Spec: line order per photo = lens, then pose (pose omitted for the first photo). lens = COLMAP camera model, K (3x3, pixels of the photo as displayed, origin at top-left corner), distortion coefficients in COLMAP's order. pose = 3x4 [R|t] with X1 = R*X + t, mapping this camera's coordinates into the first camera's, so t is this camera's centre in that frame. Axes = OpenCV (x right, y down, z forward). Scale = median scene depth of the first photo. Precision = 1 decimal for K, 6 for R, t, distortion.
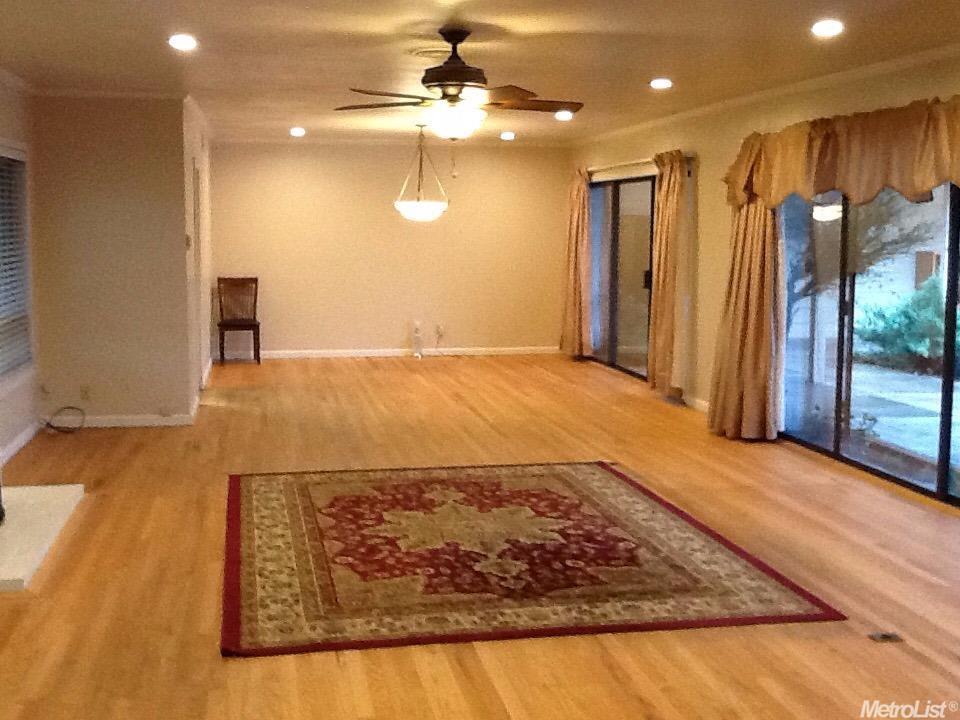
lens RADIAL K [[1184.1, 0, 480.0], [0, 1184.1, 360.0], [0, 0, 1]] dist [0.131945, -0.641247]
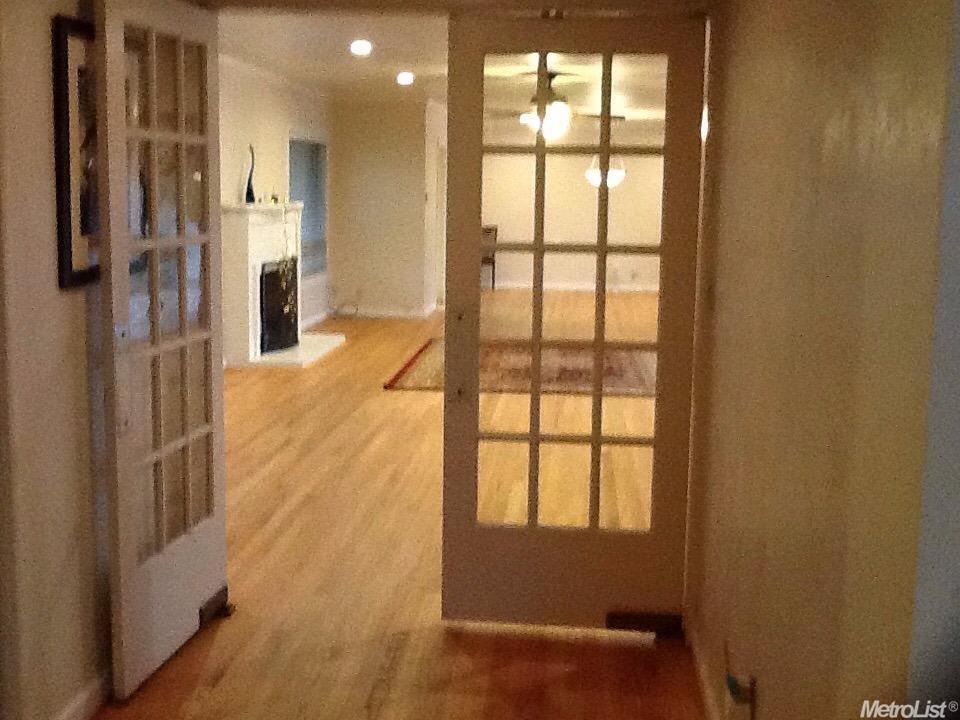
lens RADIAL K [[1184.1, 0, 480.0], [0, 1184.1, 360.0], [0, 0, 1]] dist [0.131945, -0.641247]
pose [[0.964626, 0.060077, -0.256685, 0.219147], [-0.054622, 0.998105, 0.028334, 0.062581], [0.257901, -0.013311, 0.966080, -0.444229]]
